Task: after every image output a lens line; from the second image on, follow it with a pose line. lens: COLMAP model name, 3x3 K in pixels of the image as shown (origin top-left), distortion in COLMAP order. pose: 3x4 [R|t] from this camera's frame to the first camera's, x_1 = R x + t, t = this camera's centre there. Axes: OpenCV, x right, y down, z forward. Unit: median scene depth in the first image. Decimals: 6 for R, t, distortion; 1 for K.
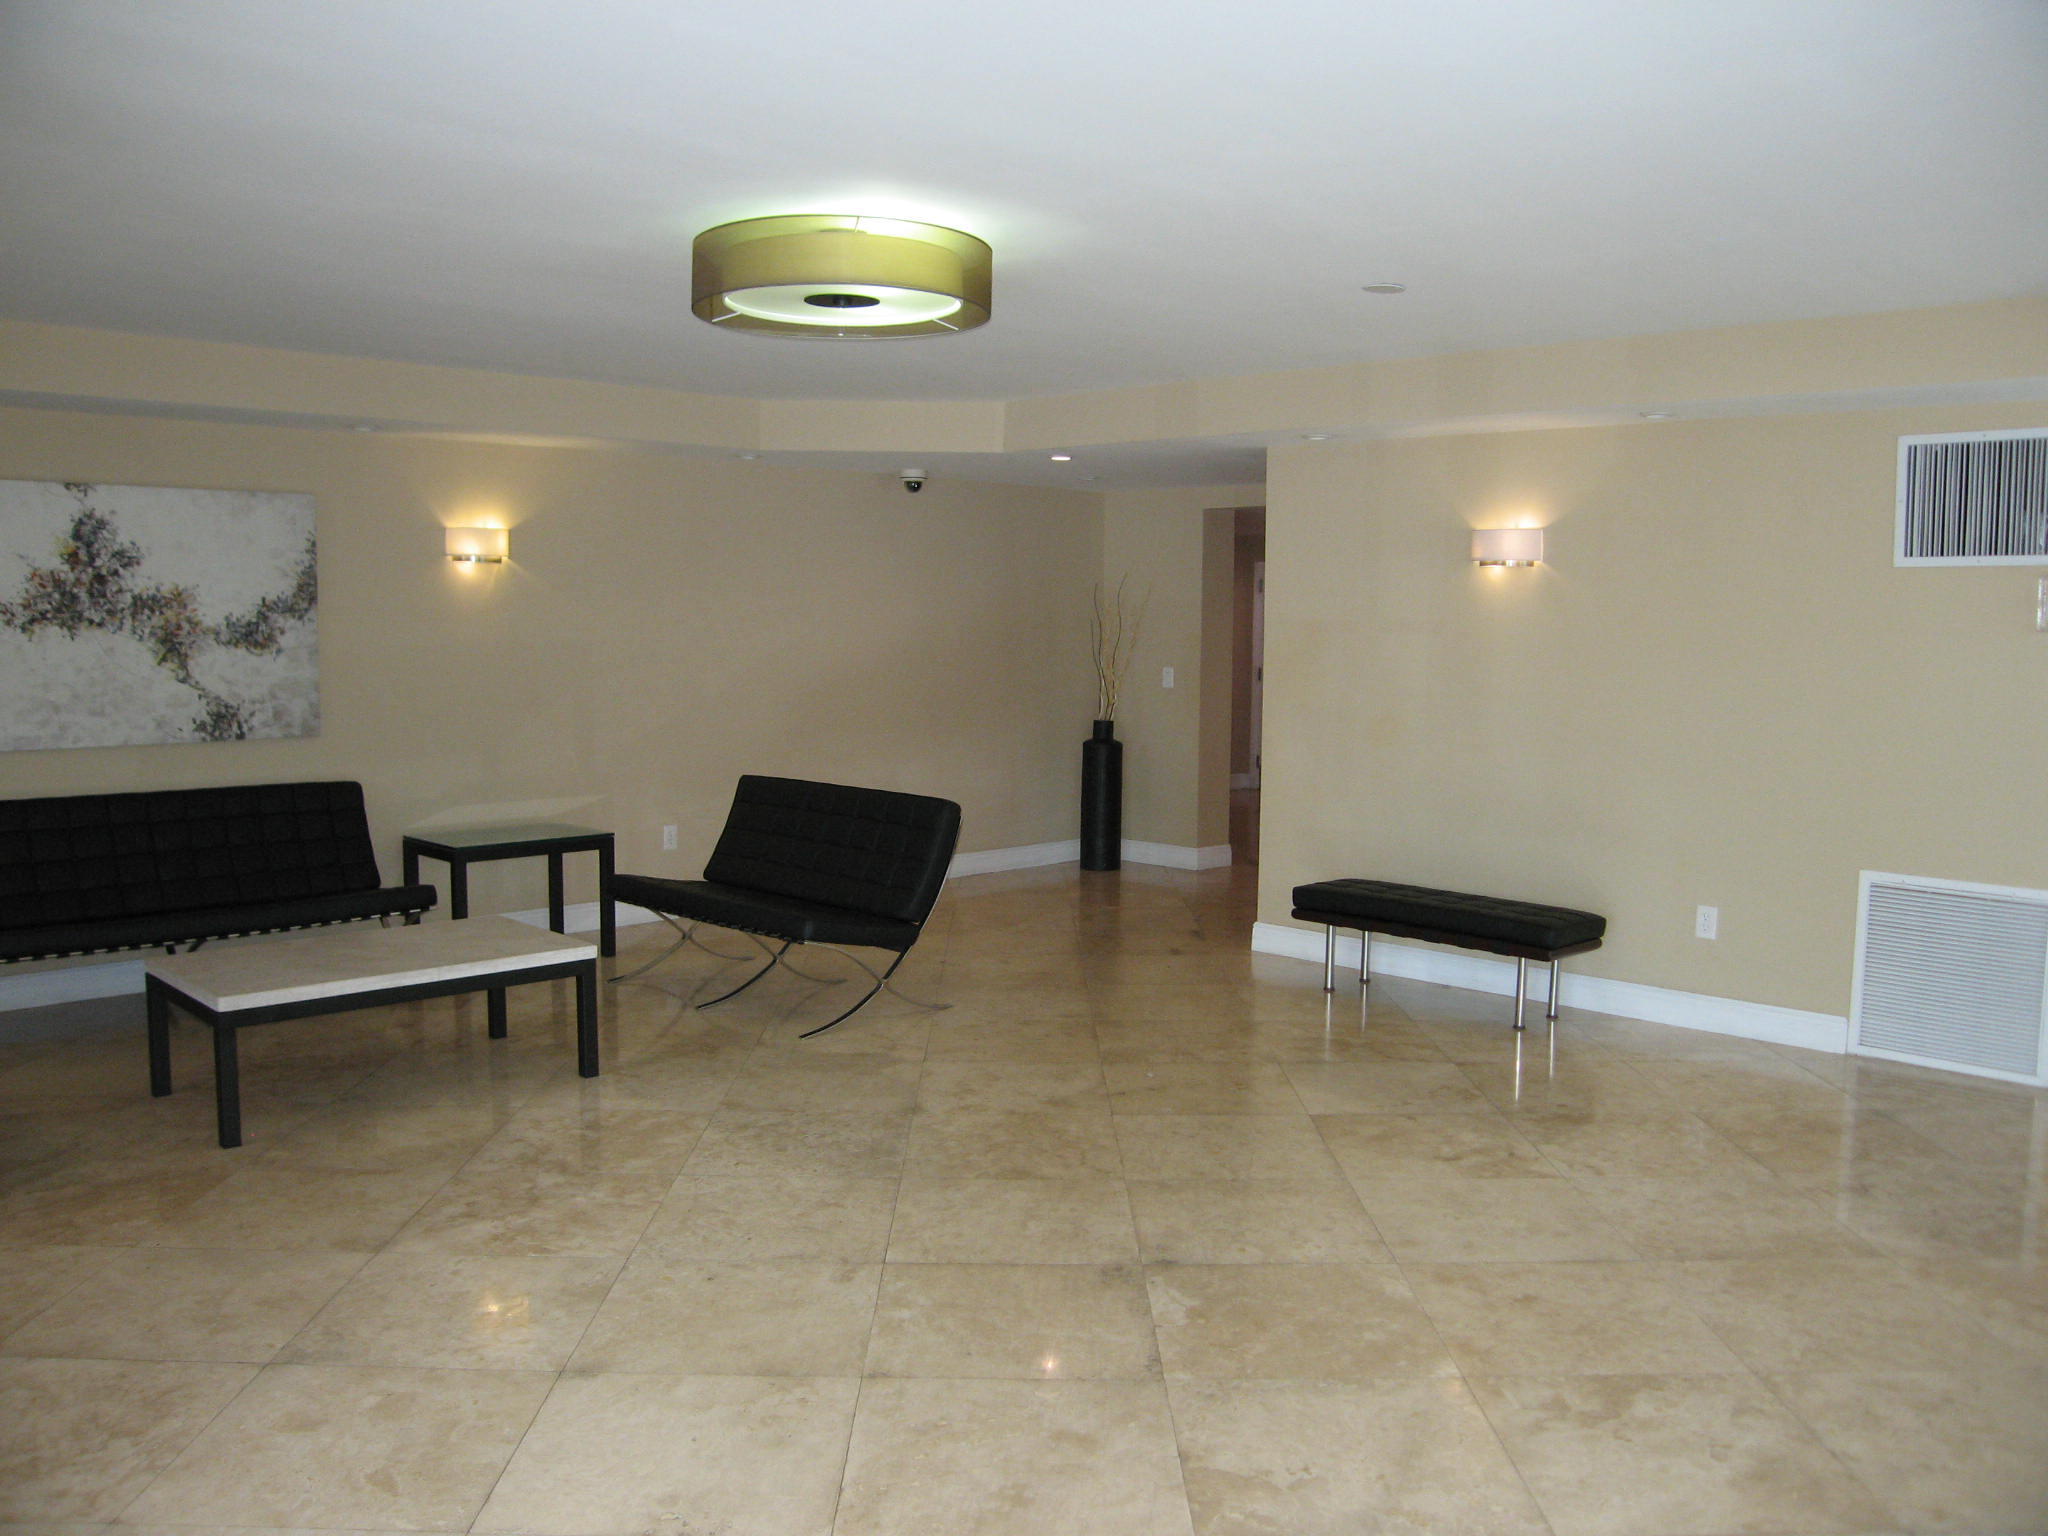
lens RADIAL K [[1688.5, 0, 1024.0], [0, 1688.5, 768.0], [0, 0, 1]] dist [-0.148175, 0.118221]
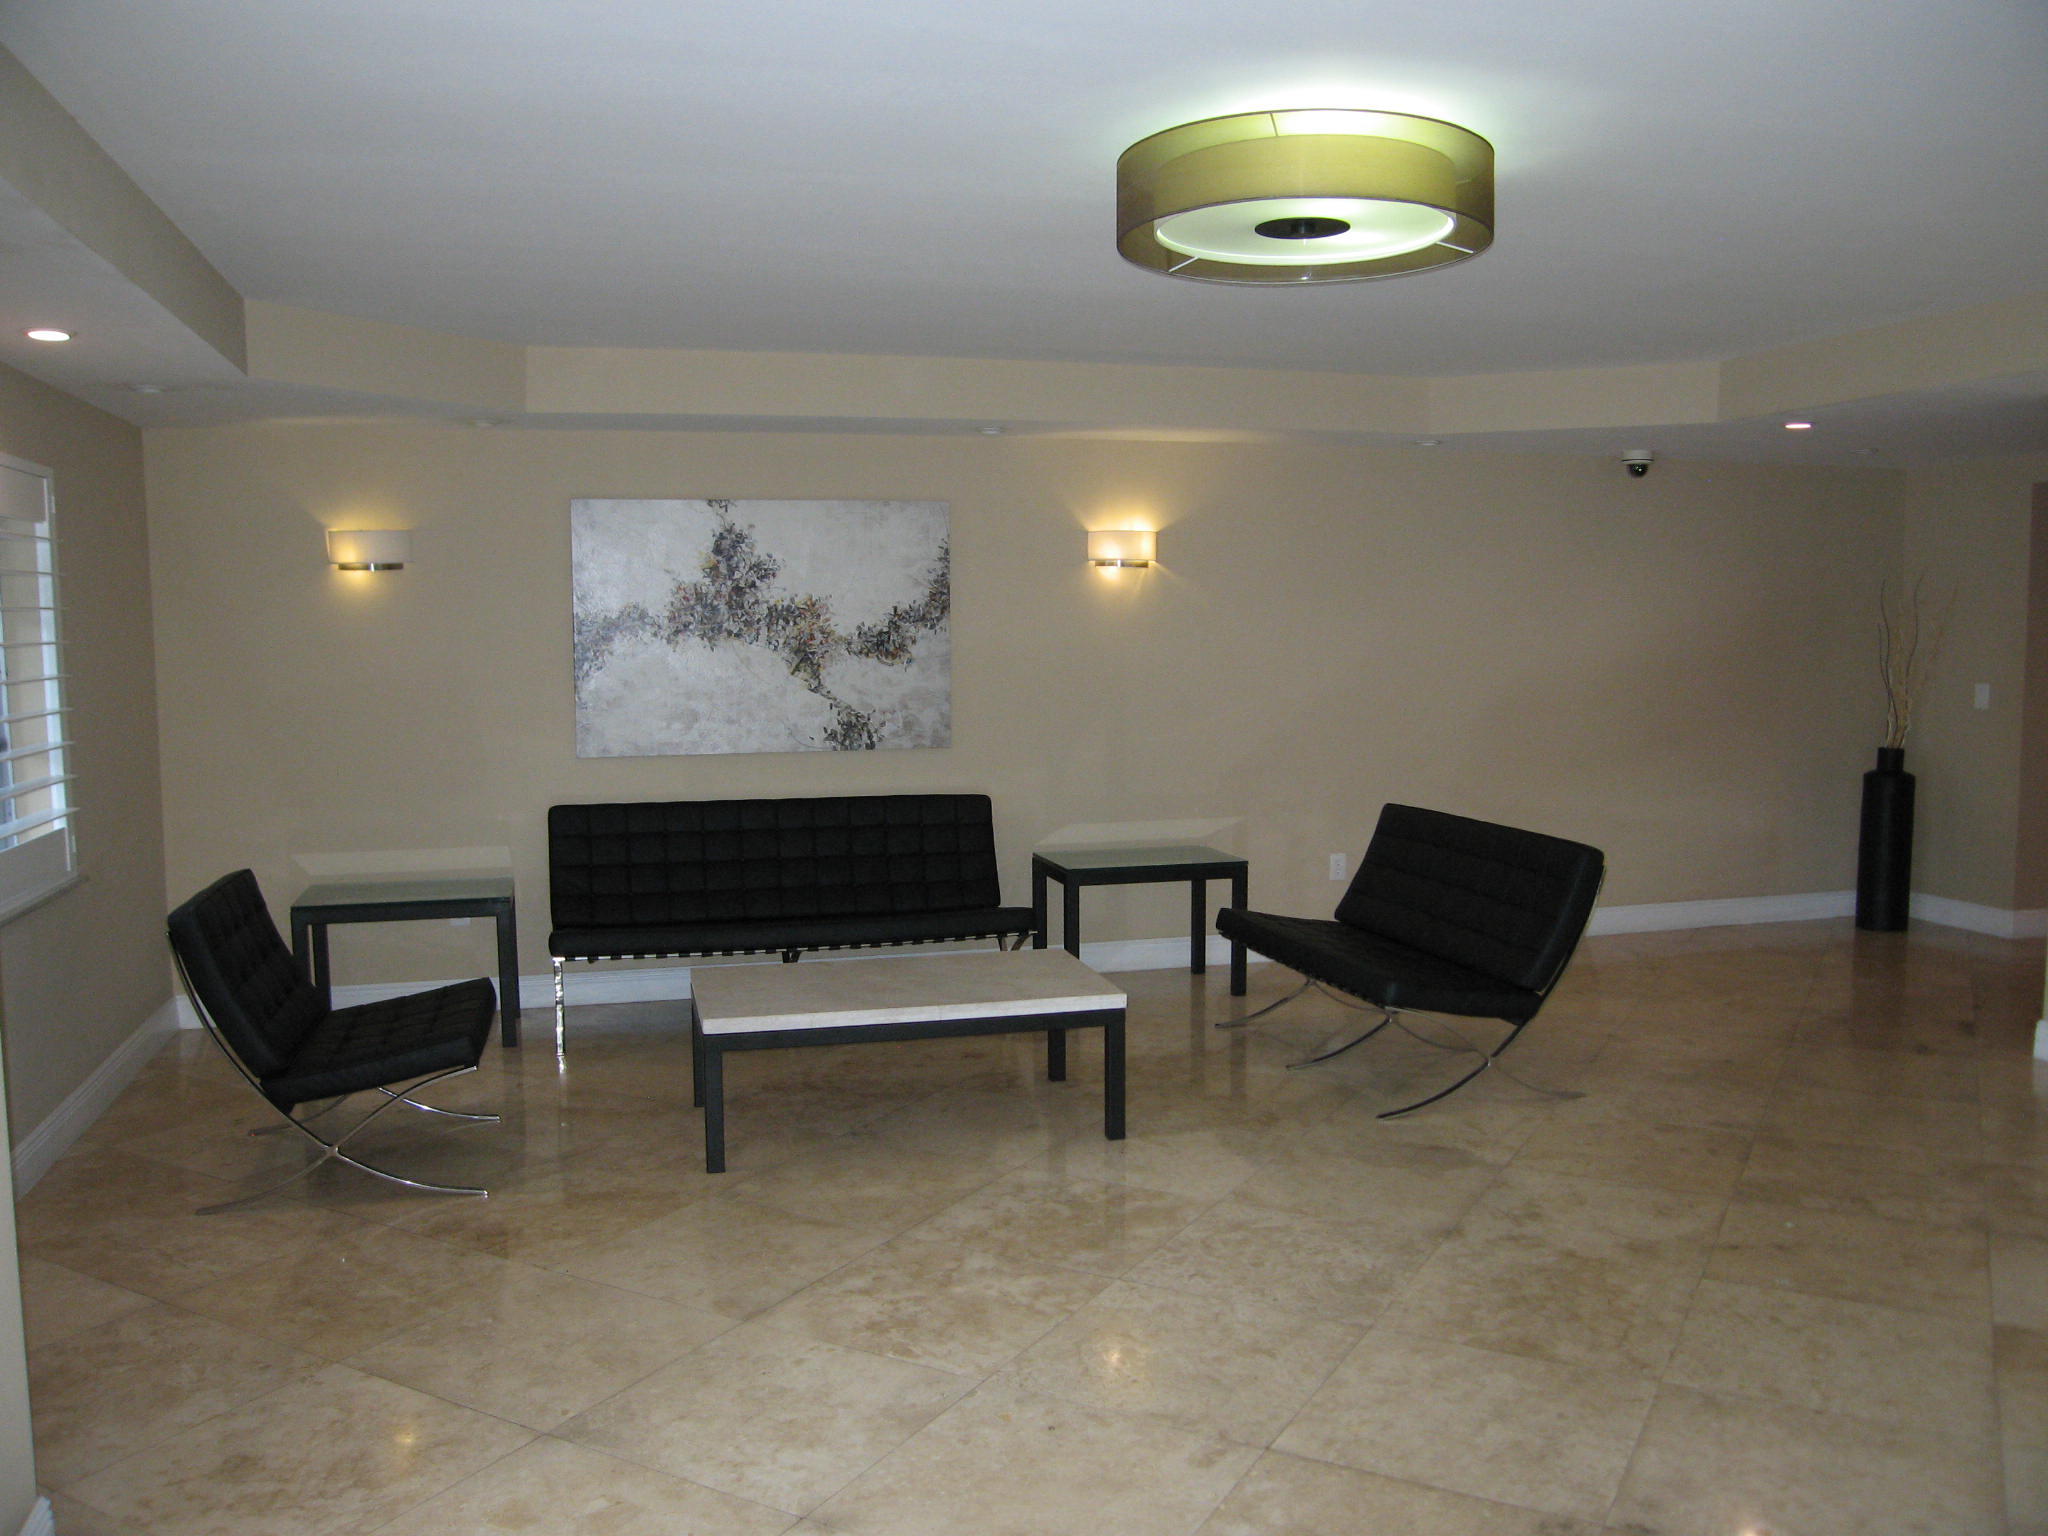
lens RADIAL K [[1688.5, 0, 1024.0], [0, 1688.5, 768.0], [0, 0, 1]] dist [-0.148175, 0.118221]
pose [[0.868166, 0.028463, -0.495458, 0.119015], [-0.030301, 0.999531, 0.004326, -0.014118], [0.495349, 0.011257, 0.868621, 0.166096]]
